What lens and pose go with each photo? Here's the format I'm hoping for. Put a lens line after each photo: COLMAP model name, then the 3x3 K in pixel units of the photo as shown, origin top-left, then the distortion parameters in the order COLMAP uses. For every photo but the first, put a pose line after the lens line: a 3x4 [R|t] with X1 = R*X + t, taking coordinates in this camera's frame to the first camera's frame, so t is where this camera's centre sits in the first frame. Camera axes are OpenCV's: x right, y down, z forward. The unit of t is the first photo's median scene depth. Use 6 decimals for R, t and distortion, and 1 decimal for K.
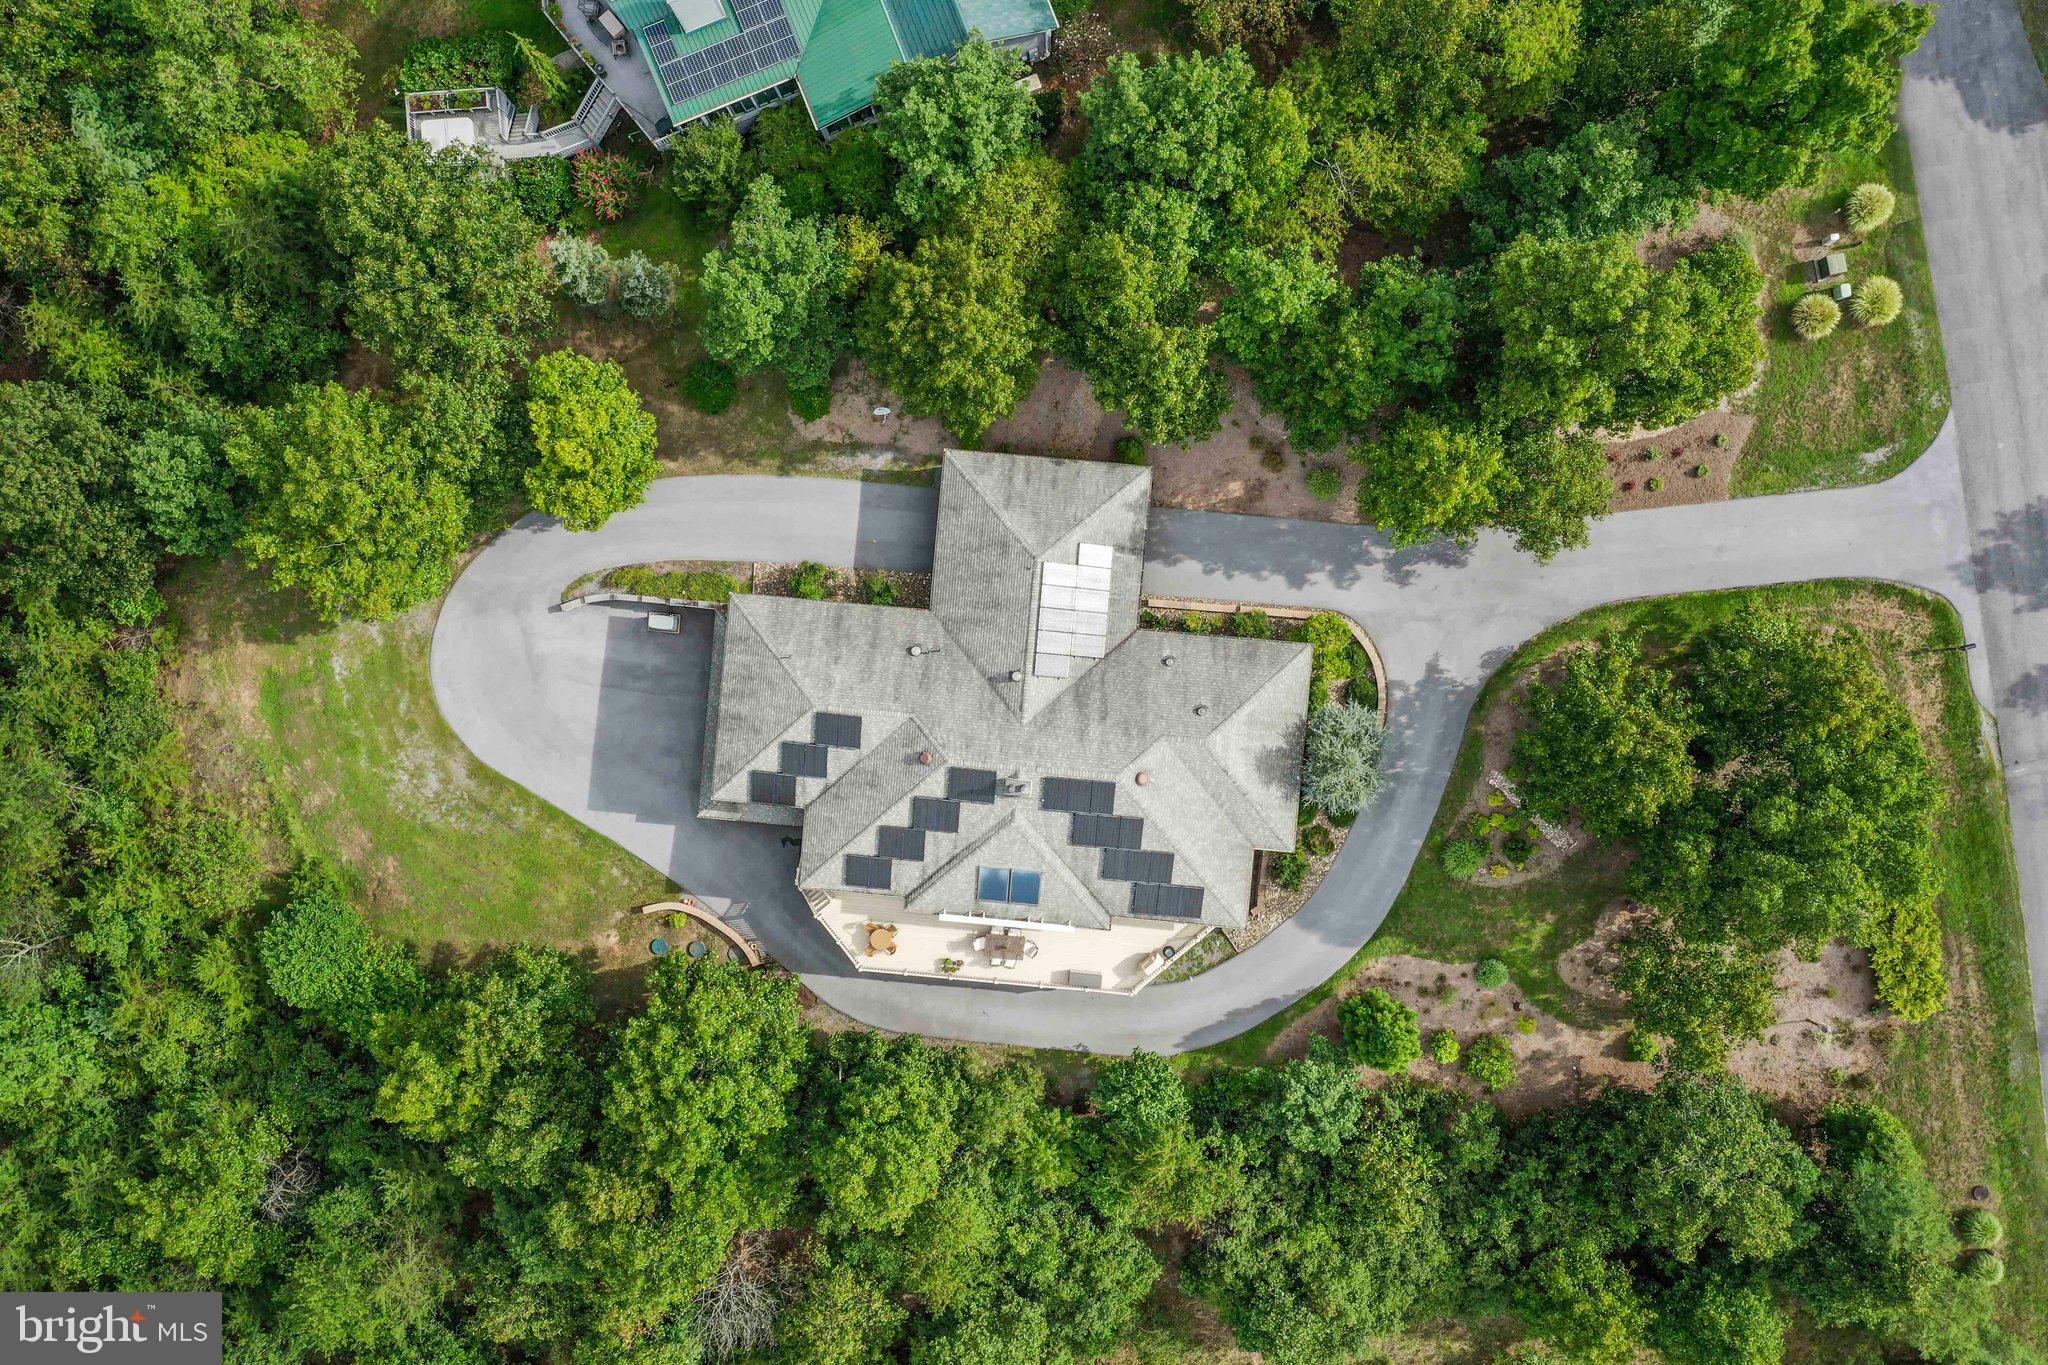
lens RADIAL K [[1633.9, 0, 1024.0], [0, 1633.9, 682.5], [0, 0, 1]] dist [0.007177, 0.006694]
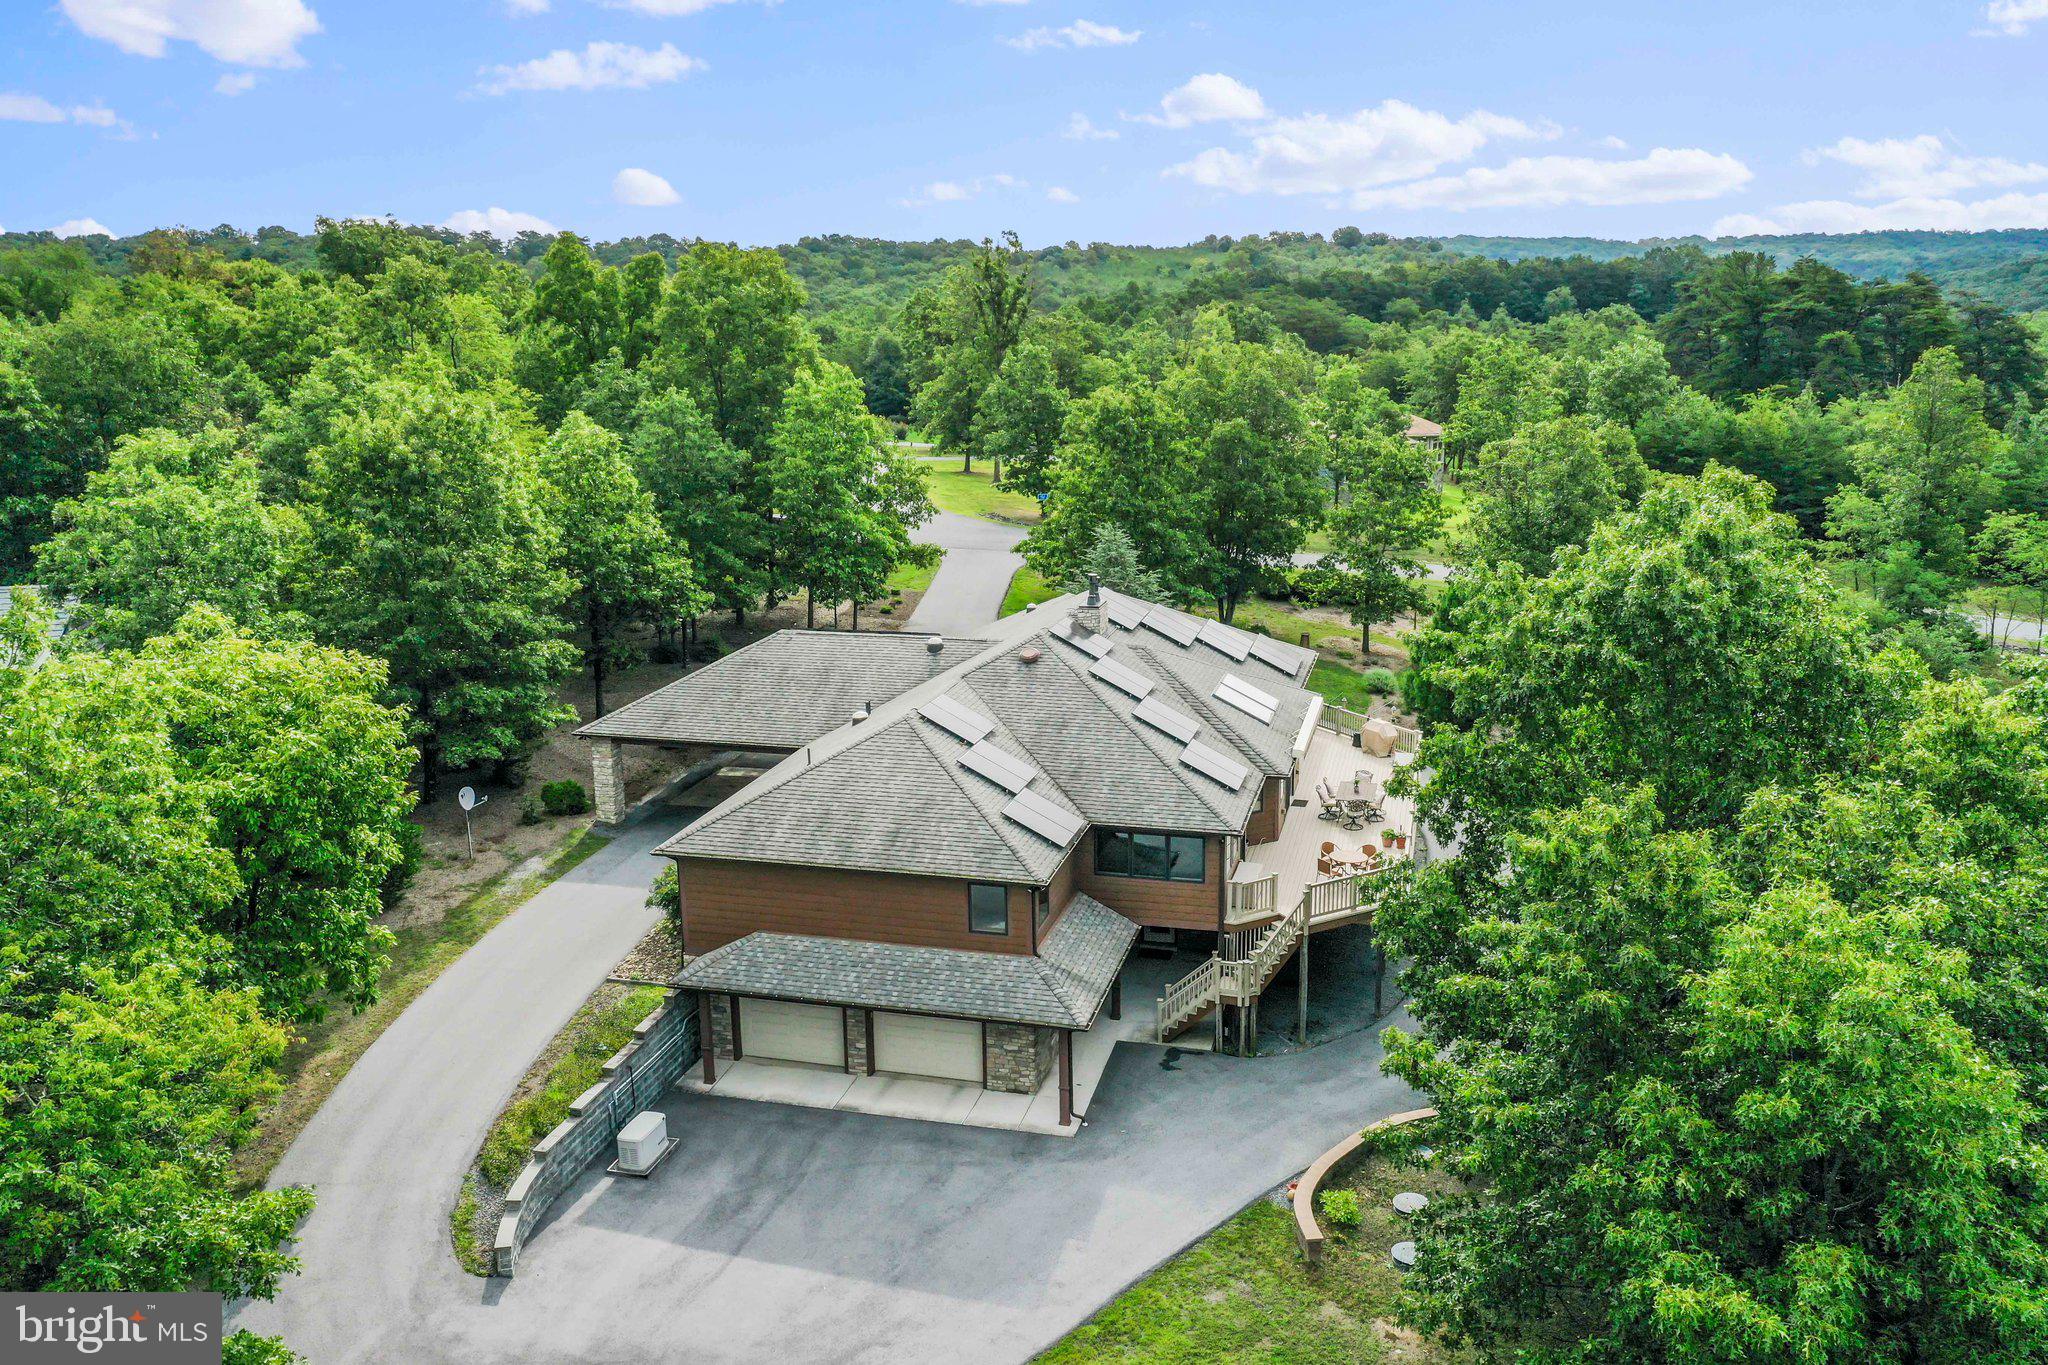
lens RADIAL K [[1633.9, 0, 1024.0], [0, 1633.9, 682.5], [0, 0, 1]] dist [0.007177, 0.006694]
pose [[0.166234, -0.182941, 0.968968, -0.600931], [0.986073, 0.025723, -0.164312, 0.132008], [0.005134, 0.982787, 0.184669, 0.793438]]
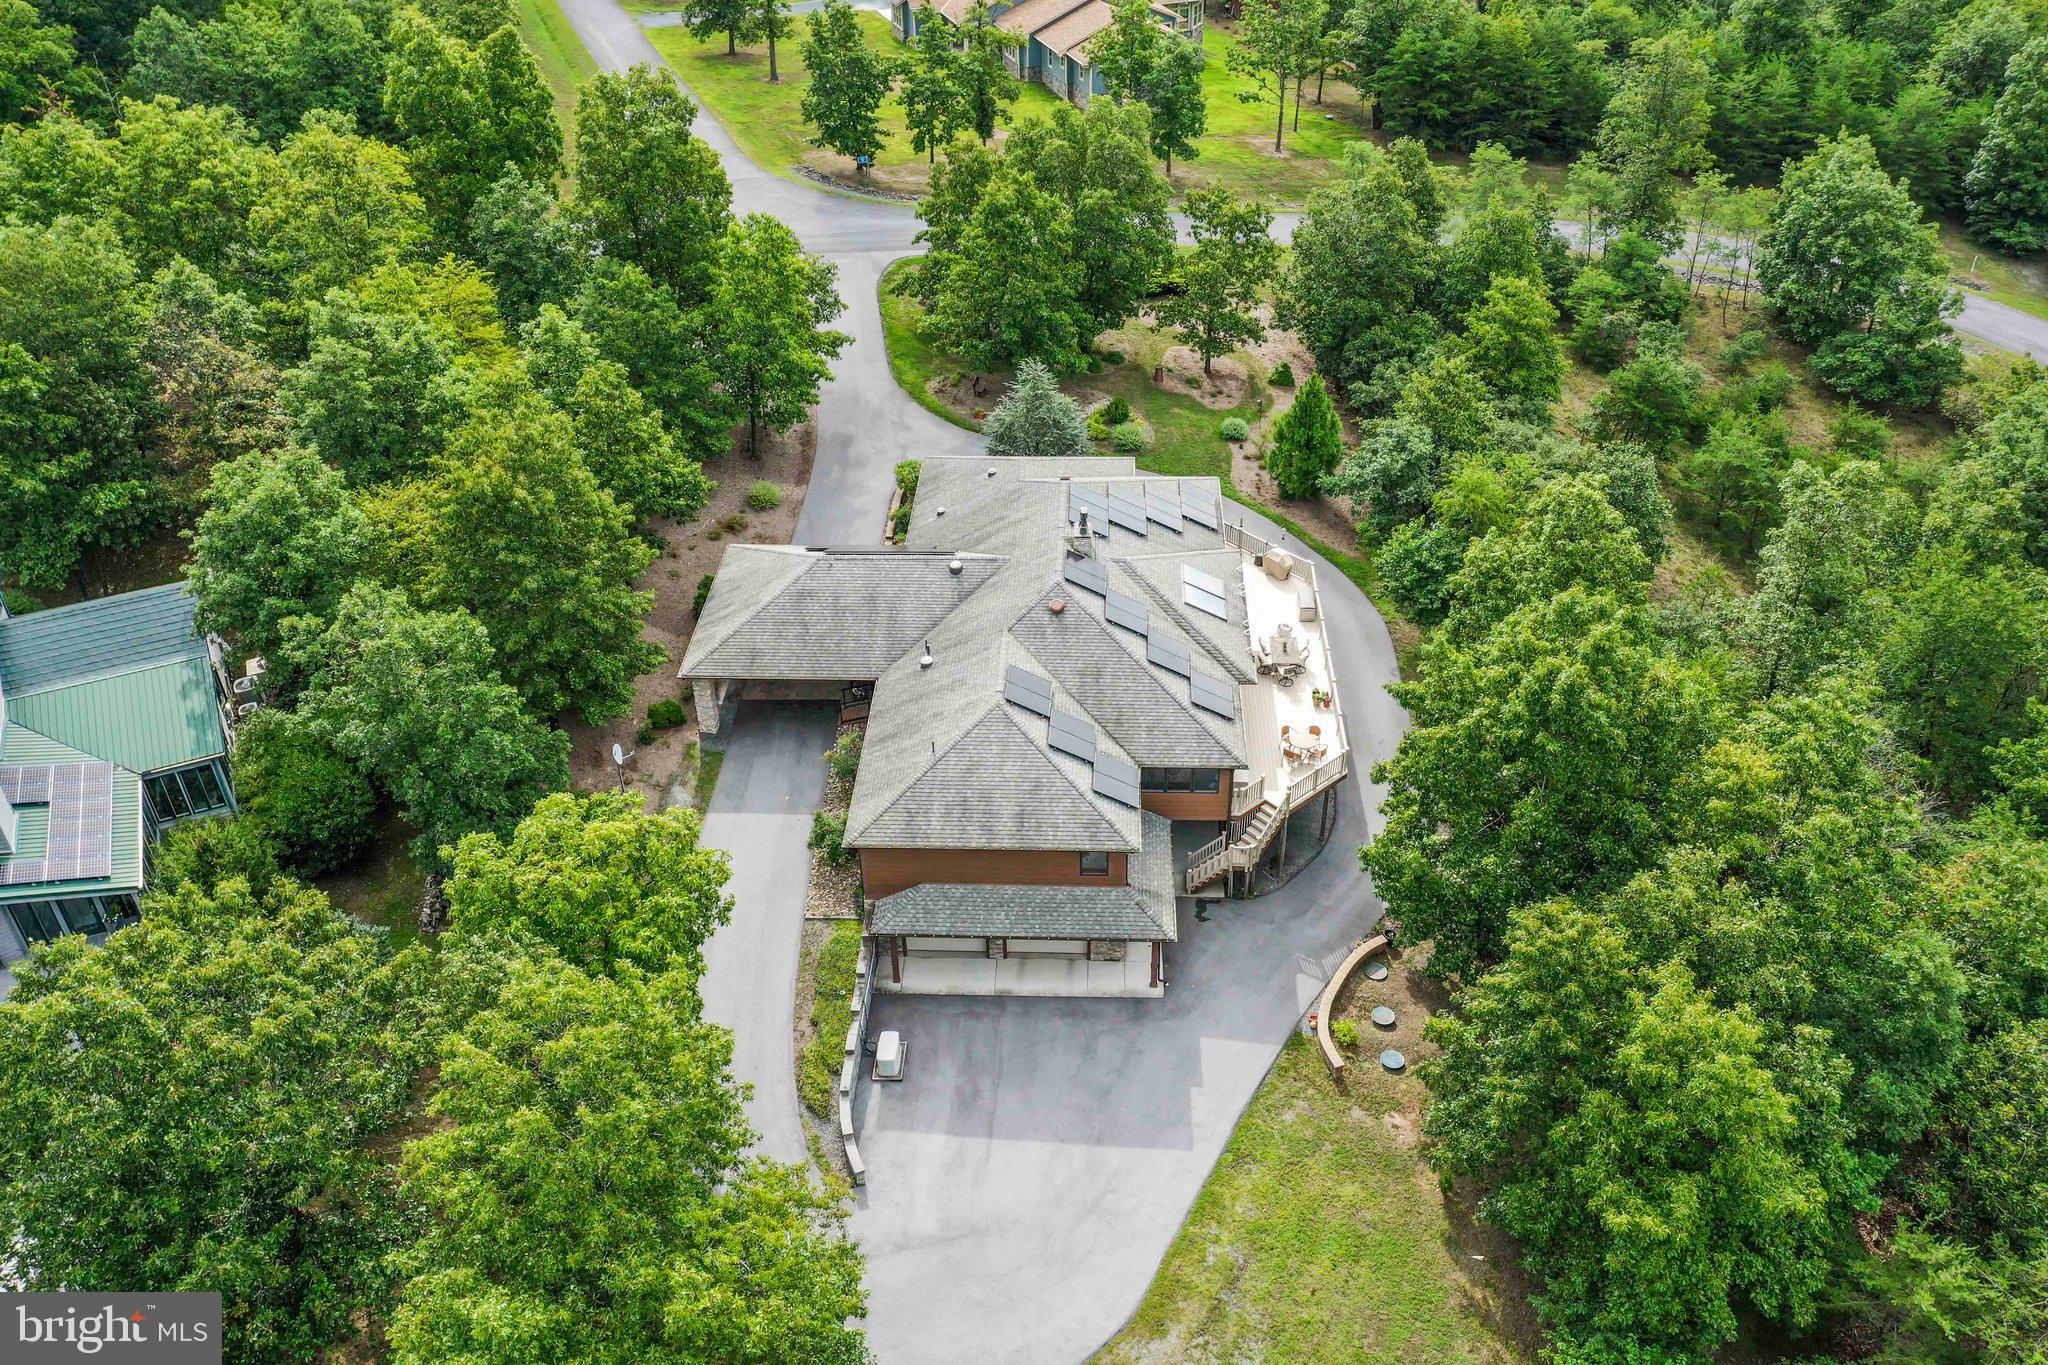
lens RADIAL K [[1625.8, 0, 1032.3], [0, 1625.8, 689.9], [0, 0, 1]] dist [0.008178, 0.006870]
pose [[-0.048437, -0.540002, 0.840269, -0.681499], [0.998615, -0.043503, 0.029607, 0.007587], [0.020566, 0.840539, 0.541361, 0.528421]]
